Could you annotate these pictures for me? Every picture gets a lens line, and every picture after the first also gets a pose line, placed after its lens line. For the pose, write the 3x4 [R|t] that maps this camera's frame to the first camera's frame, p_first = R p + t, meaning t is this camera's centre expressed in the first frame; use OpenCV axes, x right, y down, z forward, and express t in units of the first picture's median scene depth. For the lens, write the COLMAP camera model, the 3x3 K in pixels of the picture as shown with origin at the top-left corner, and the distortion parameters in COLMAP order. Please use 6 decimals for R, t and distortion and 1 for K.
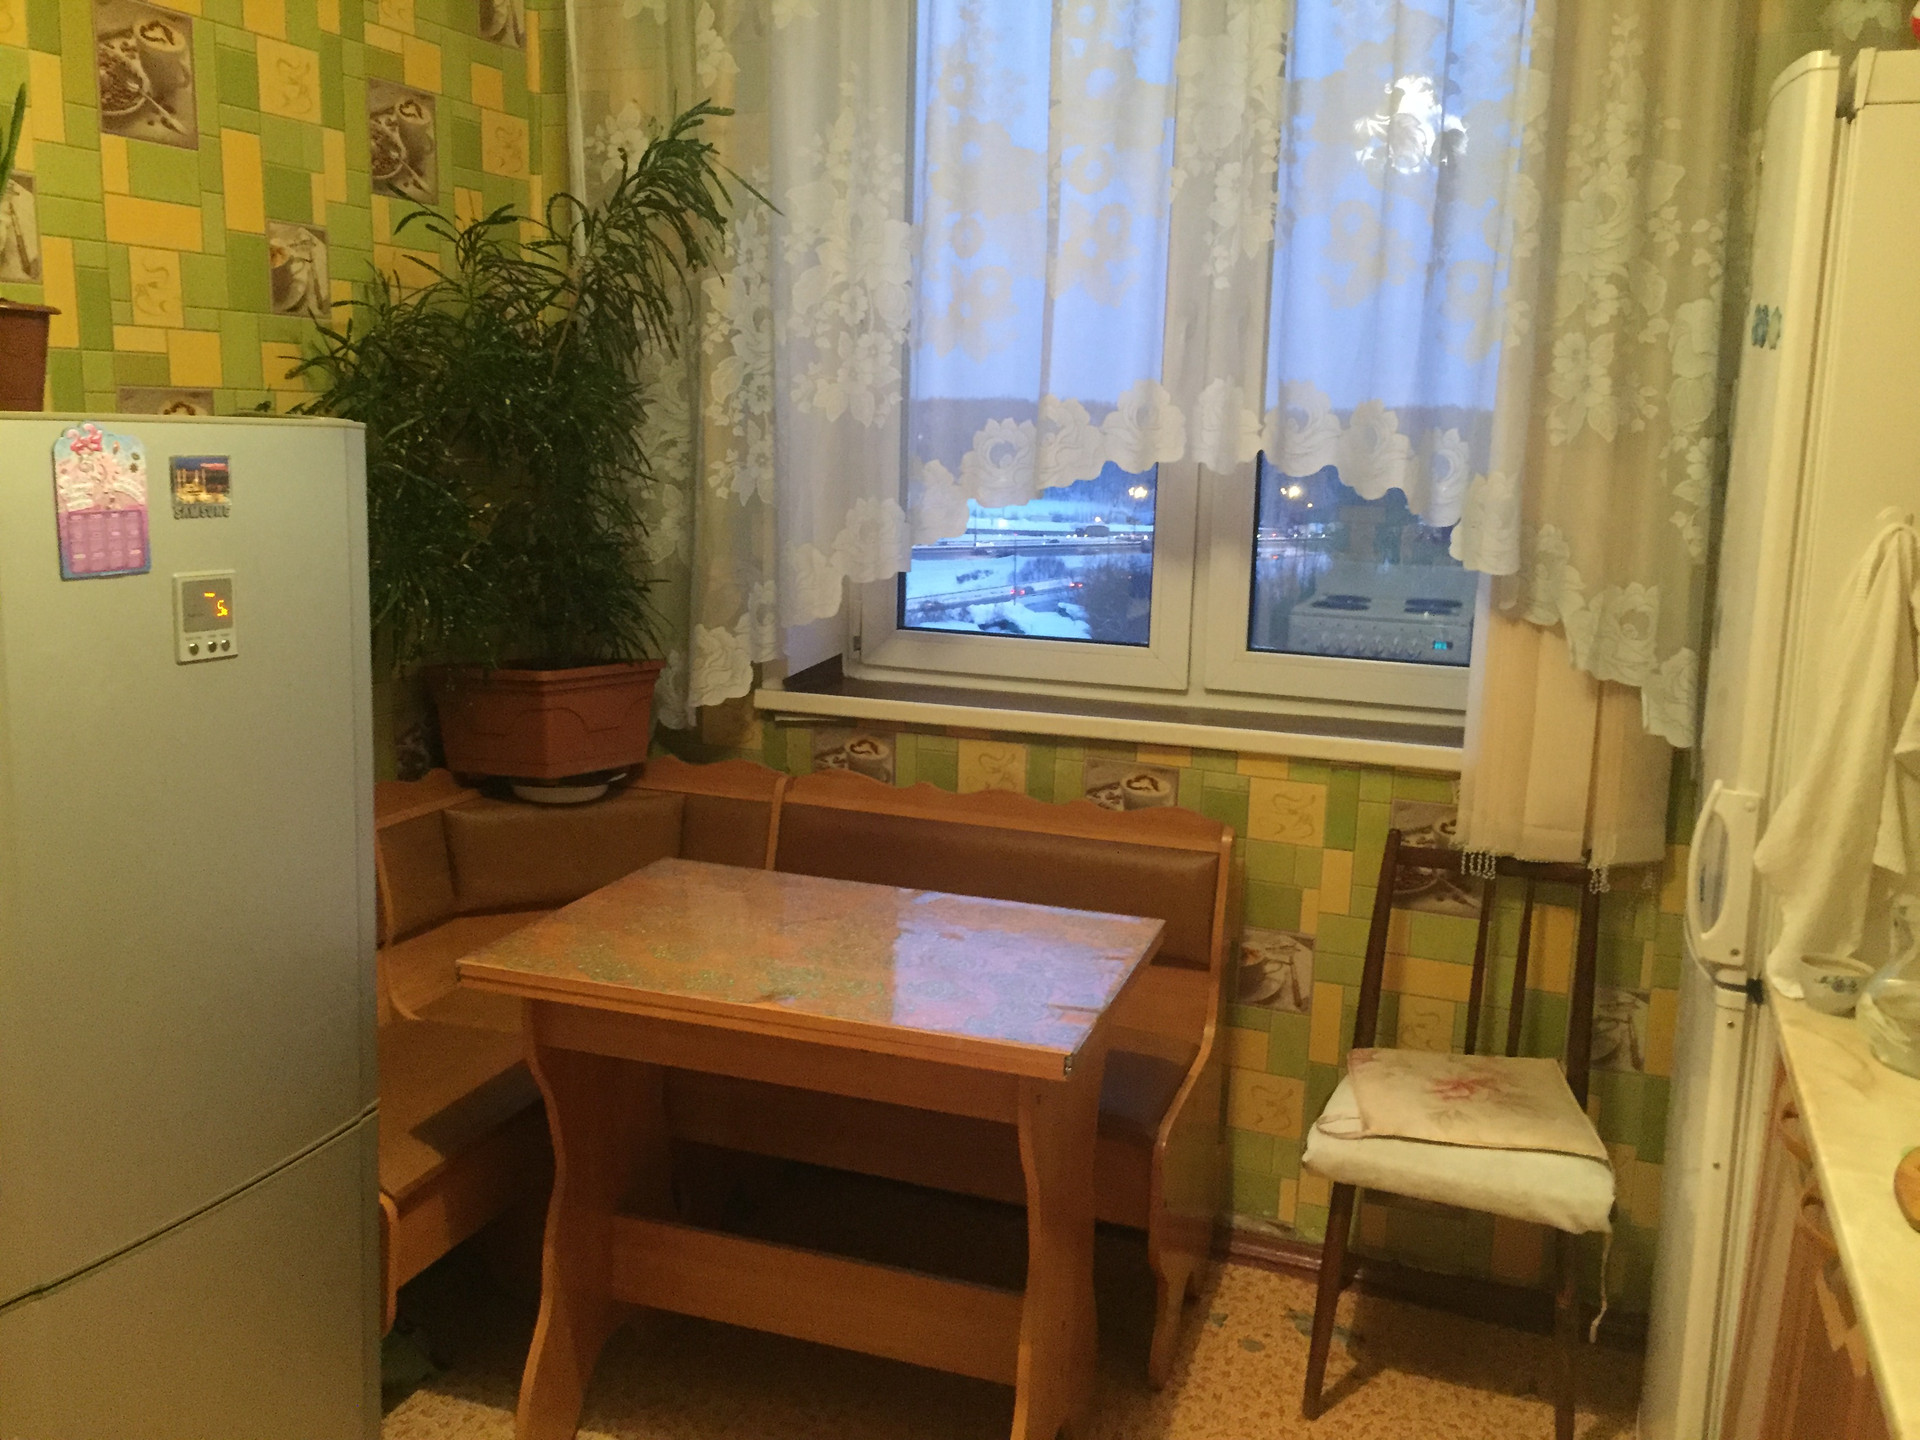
lens RADIAL K [[1654.8, 0, 945.5], [0, 1654.8, 714.5], [0, 0, 1]] dist [0.090095, -0.127991]
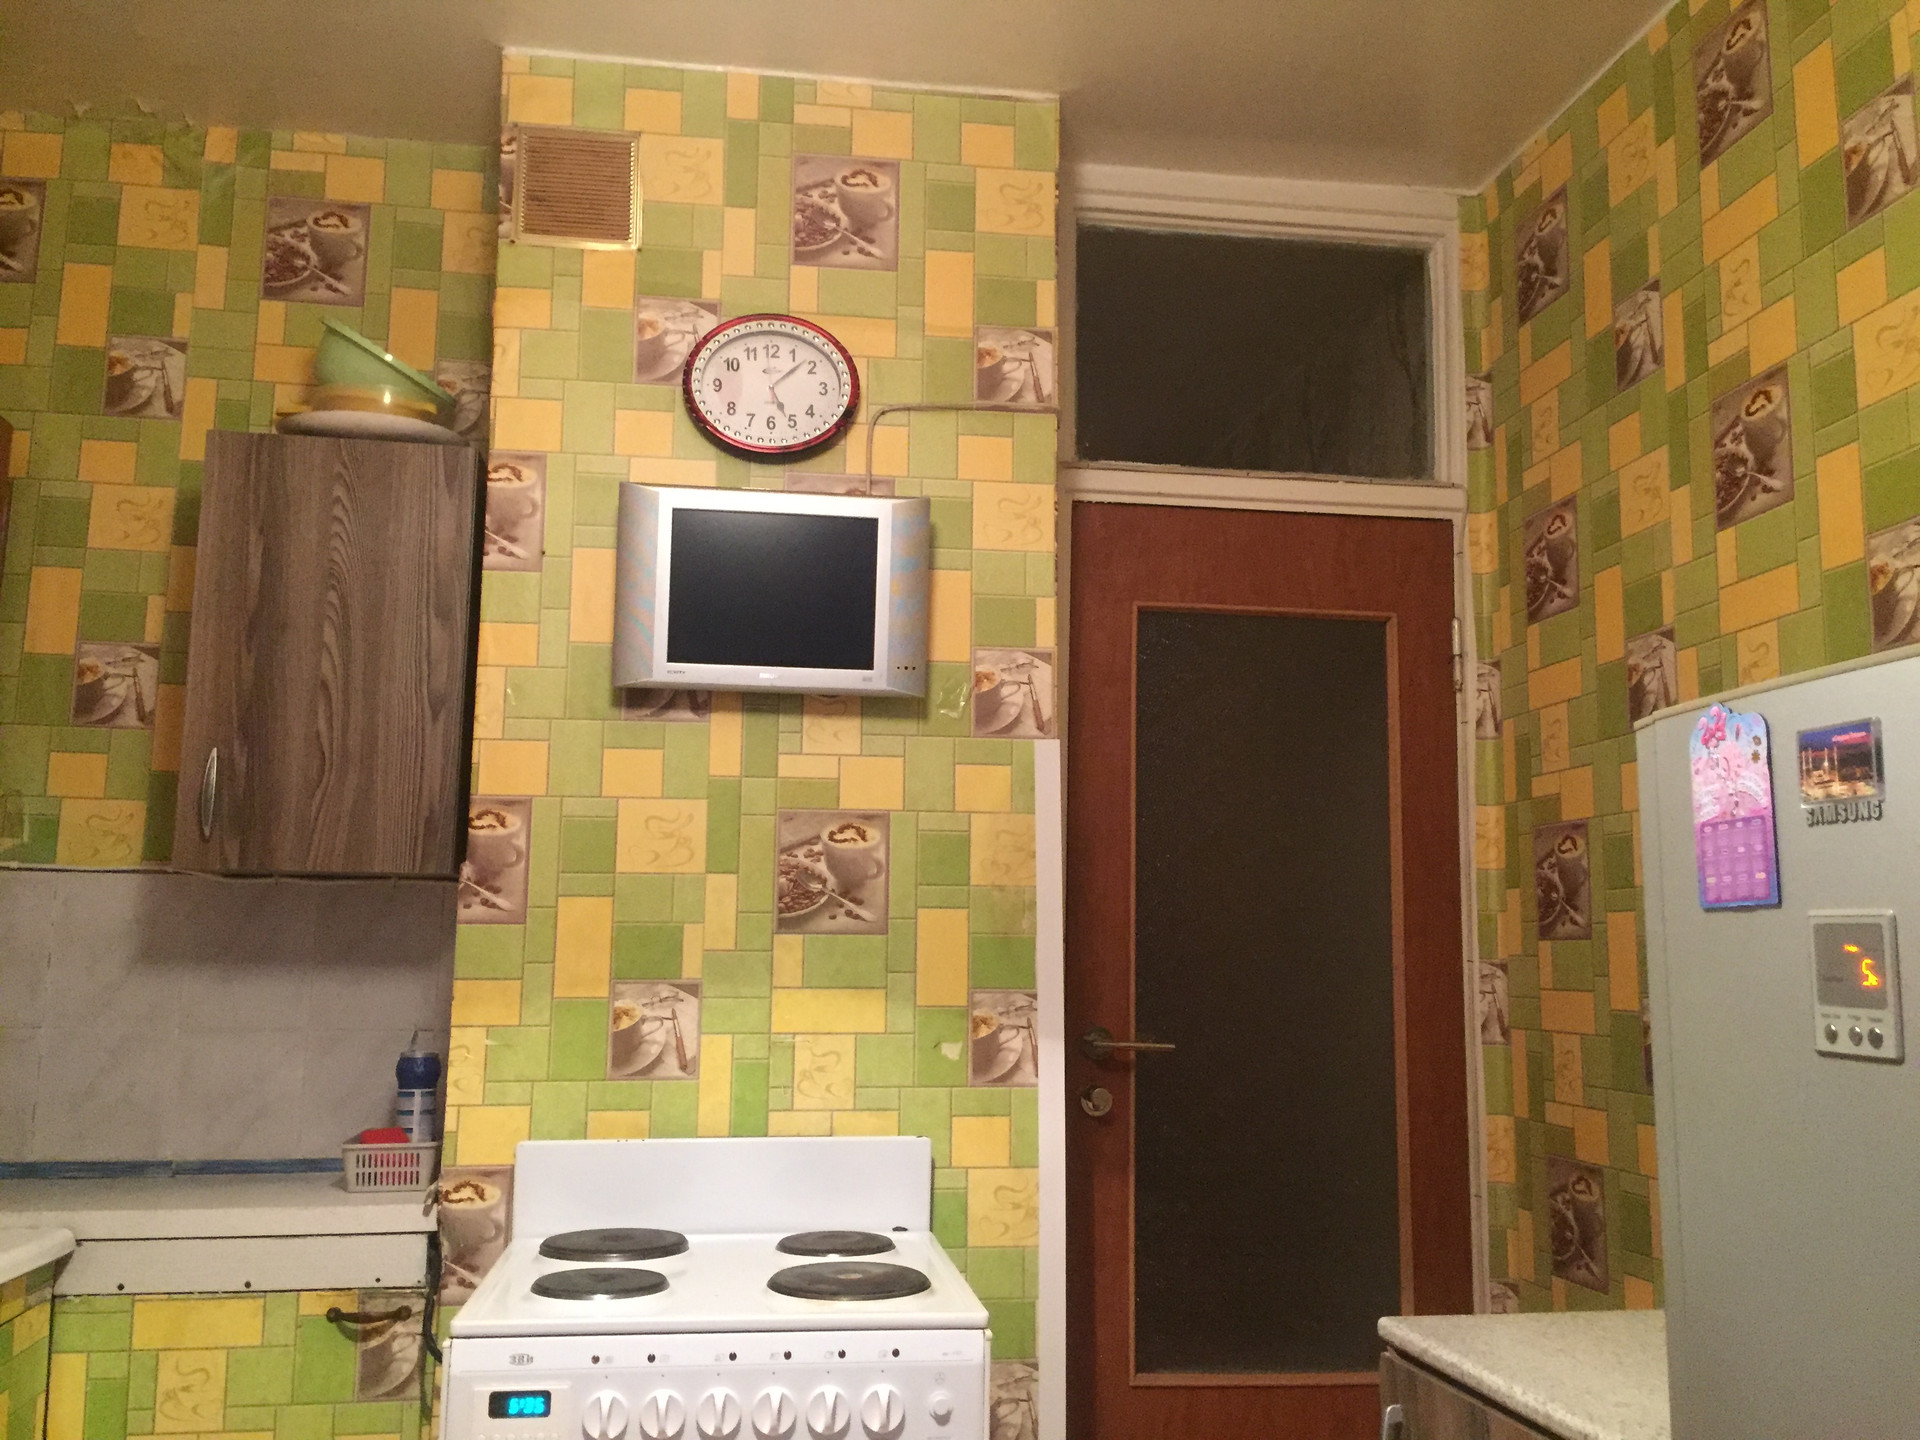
lens RADIAL K [[1654.8, 0, 946.5], [0, 1654.8, 715.3], [0, 0, 1]] dist [0.090095, -0.127991]
pose [[-0.869455, -0.110770, -0.481434, 0.096341], [-0.125023, 0.992151, -0.002489, -0.073035], [0.477931, 0.058026, -0.876479, 0.889113]]
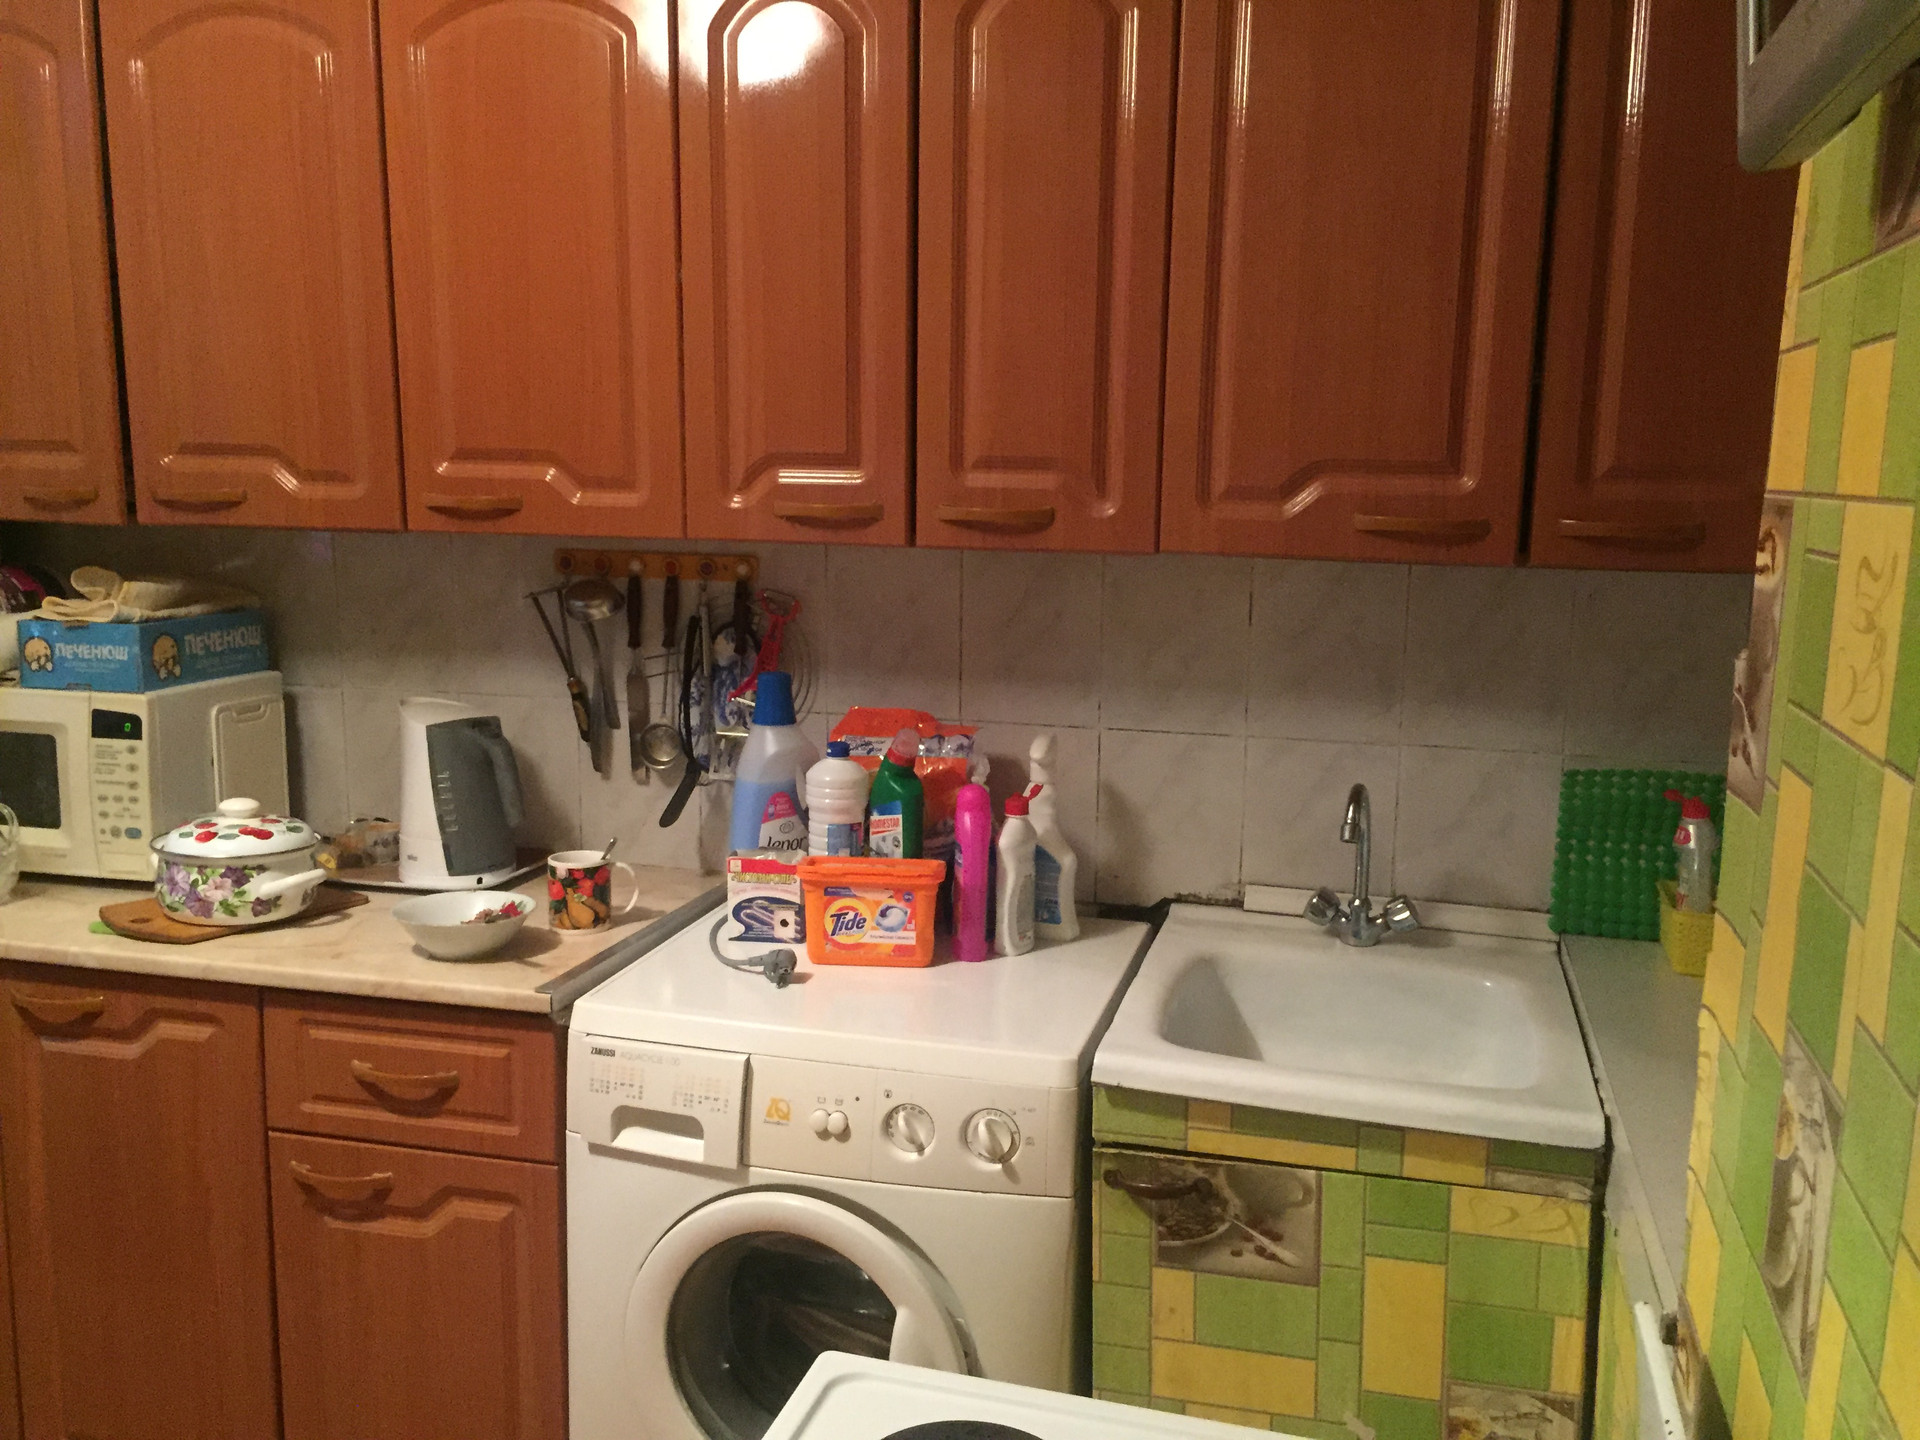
lens RADIAL K [[1654.8, 0, 943.8], [0, 1654.8, 708.0], [0, 0, 1]] dist [0.090095, -0.127991]
pose [[-0.099678, -0.184531, 0.977759, -0.500179], [0.156962, 0.967433, 0.198584, -0.056870], [-0.982562, 0.173265, -0.067467, 0.176523]]
